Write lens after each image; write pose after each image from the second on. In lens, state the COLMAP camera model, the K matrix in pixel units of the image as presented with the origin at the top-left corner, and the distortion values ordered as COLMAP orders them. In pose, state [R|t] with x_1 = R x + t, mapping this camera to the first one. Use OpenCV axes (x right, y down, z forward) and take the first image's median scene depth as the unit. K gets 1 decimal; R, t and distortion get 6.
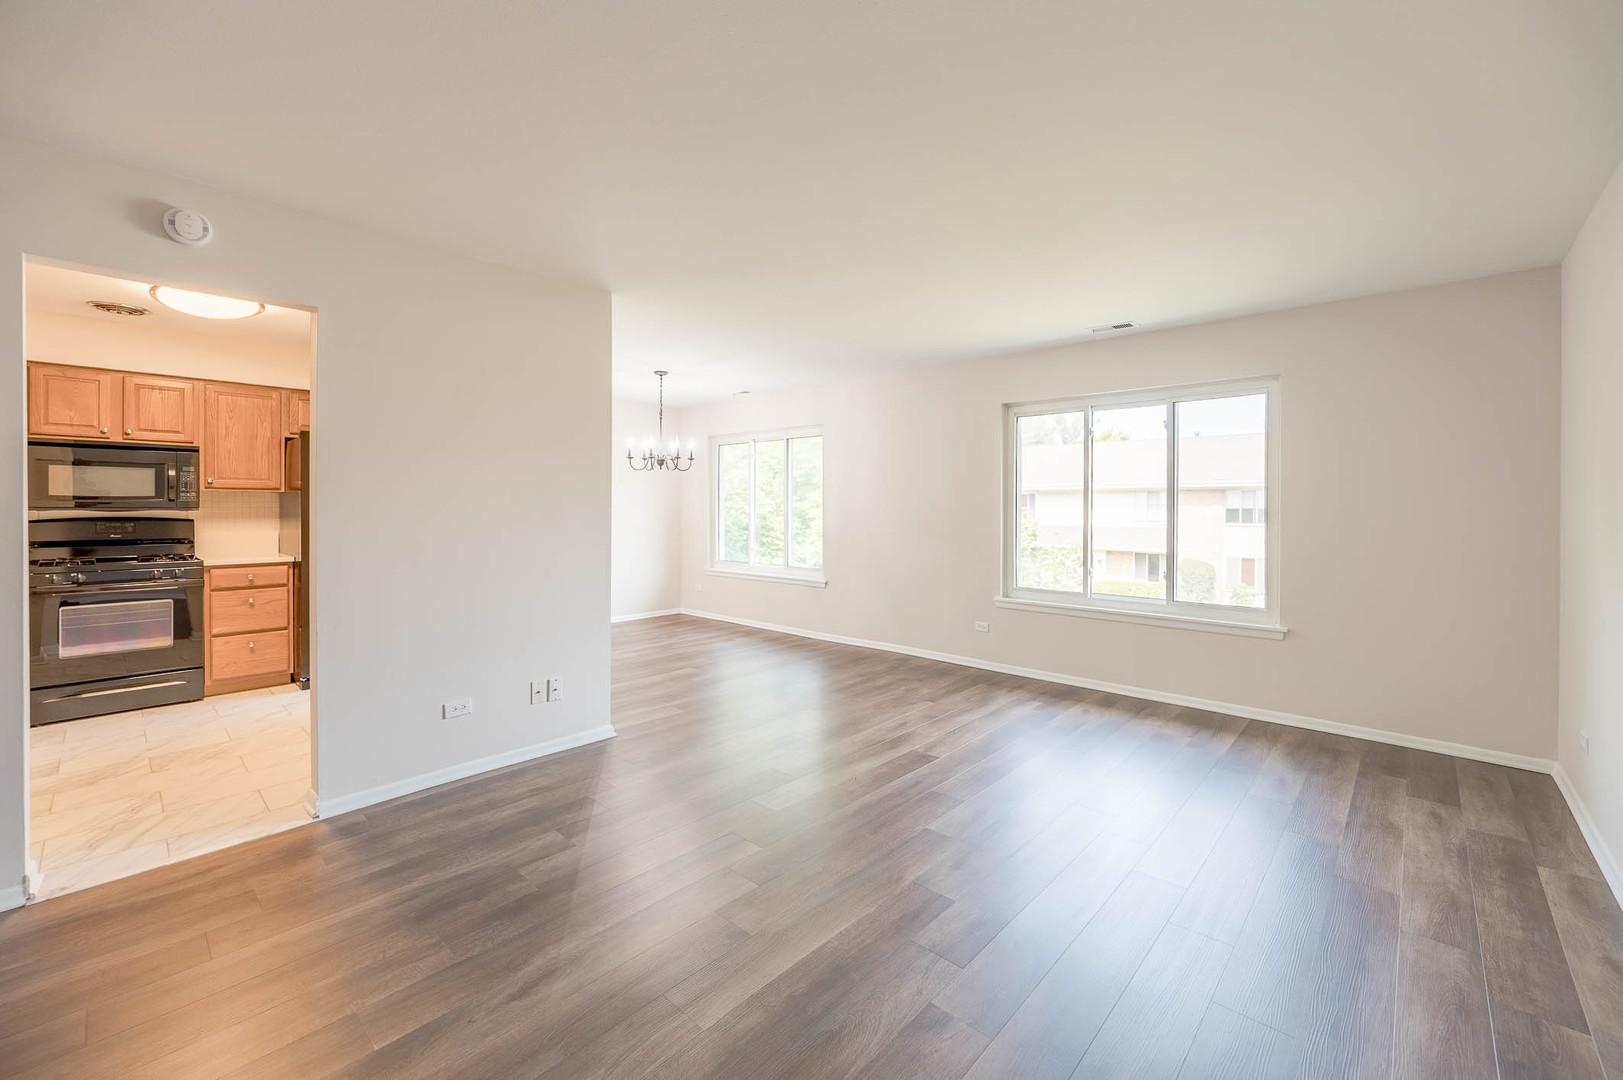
lens RADIAL K [[659.2, 0, 828.0], [0, 659.2, 517.4], [0, 0, 1]] dist [-0.000272, -0.000209]
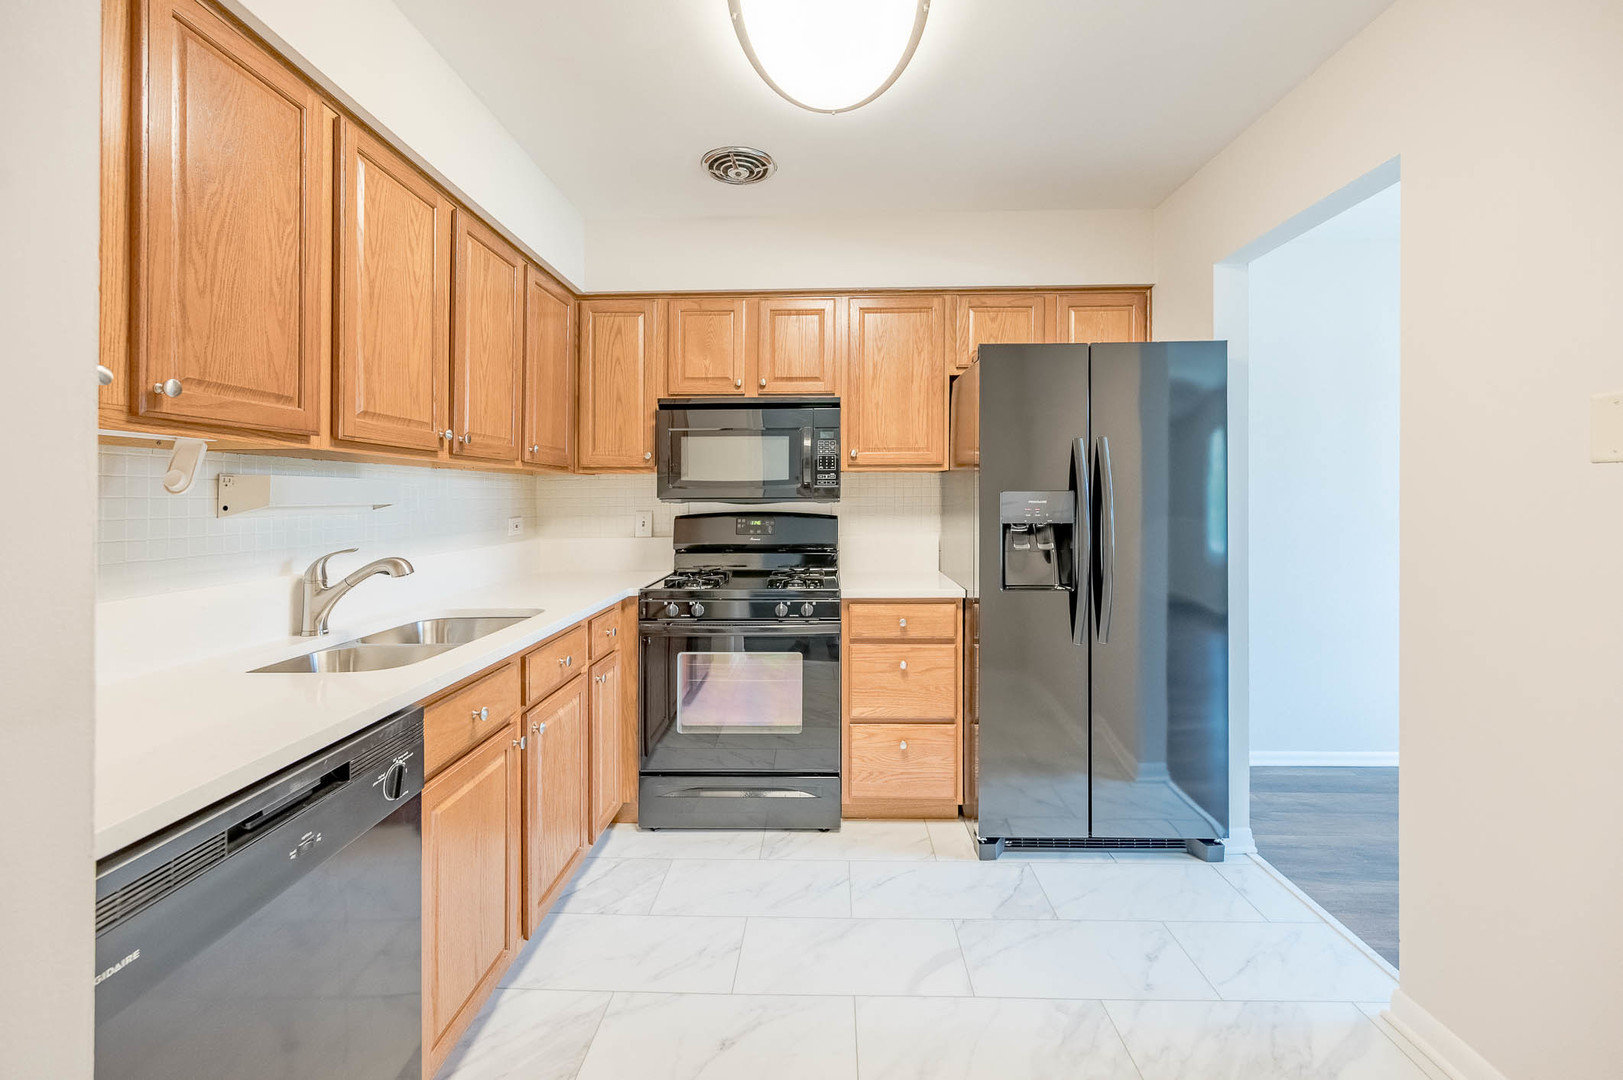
lens RADIAL K [[662.5, 0, 819.2], [0, 662.5, 490.5], [0, 0, 1]] dist [0.003122, -0.000109]
pose [[0.651784, -0.011555, -0.758317, -0.500341], [-0.006036, 0.999773, -0.020422, -0.008968], [0.758381, 0.017888, 0.651566, 0.584592]]
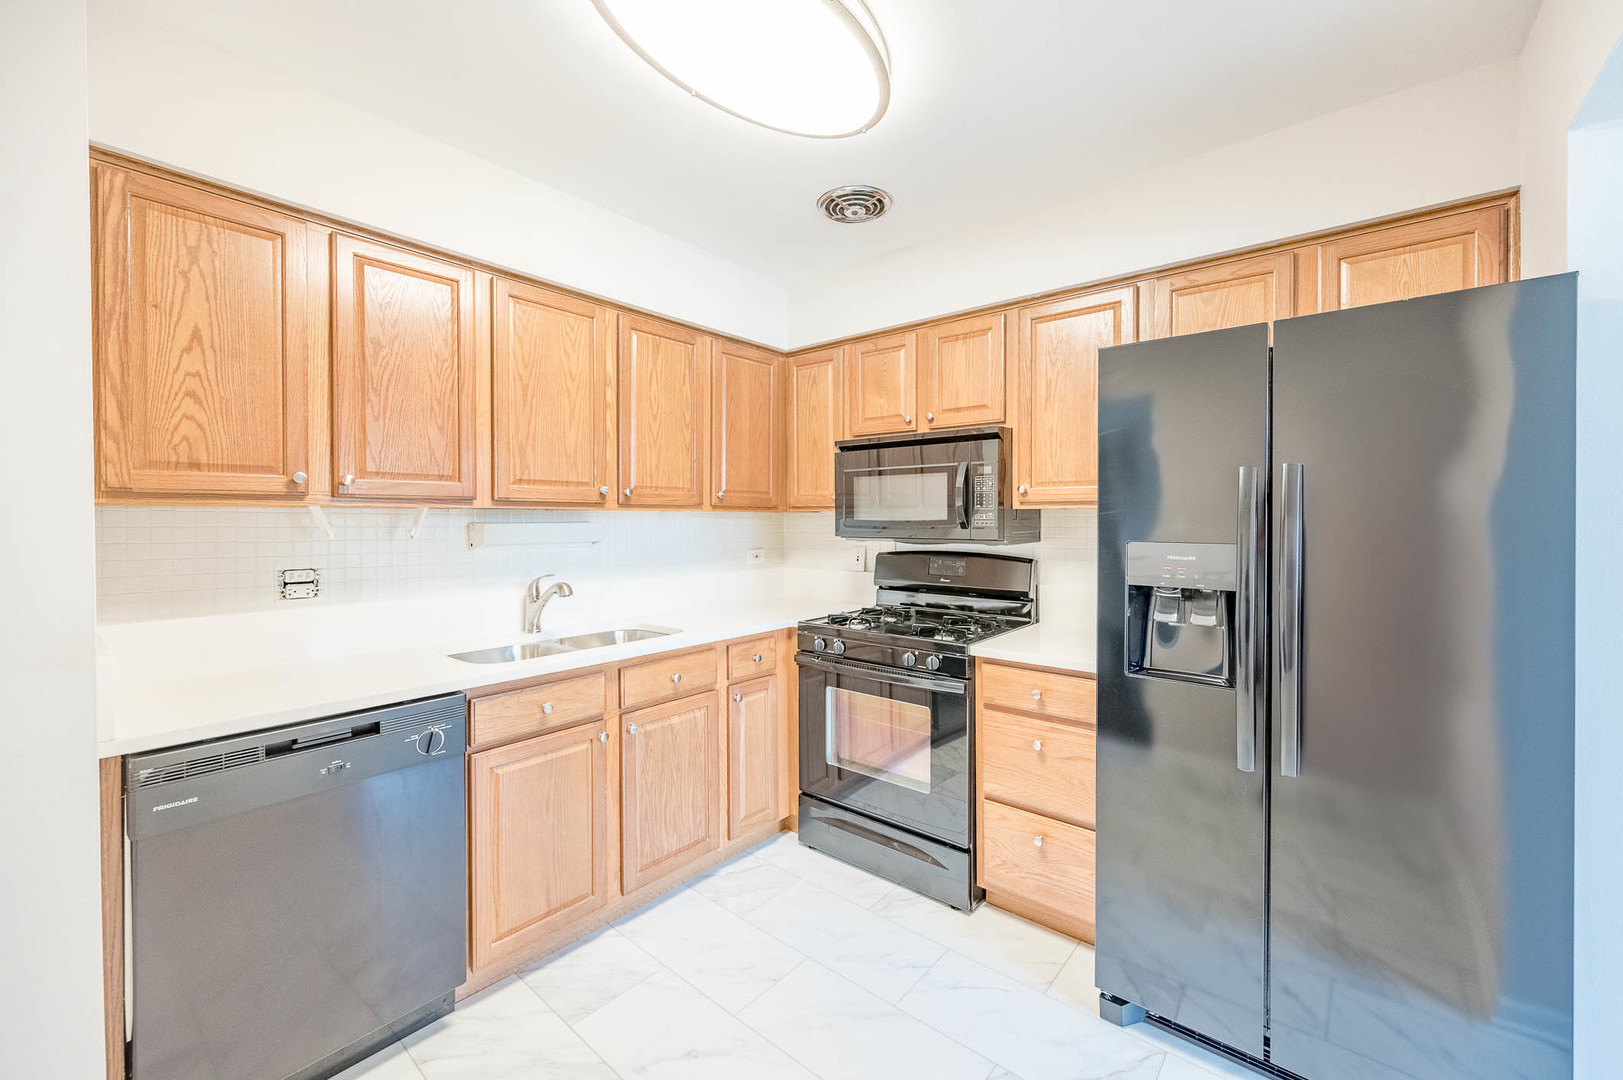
lens RADIAL K [[659.2, 0, 828.0], [0, 659.2, 517.4], [0, 0, 1]] dist [-0.000272, -0.000209]
pose [[0.039054, -0.001657, -0.999236, -0.422546], [-0.016185, 0.999866, -0.002290, -0.030322], [0.999106, 0.016262, 0.039022, 0.838424]]
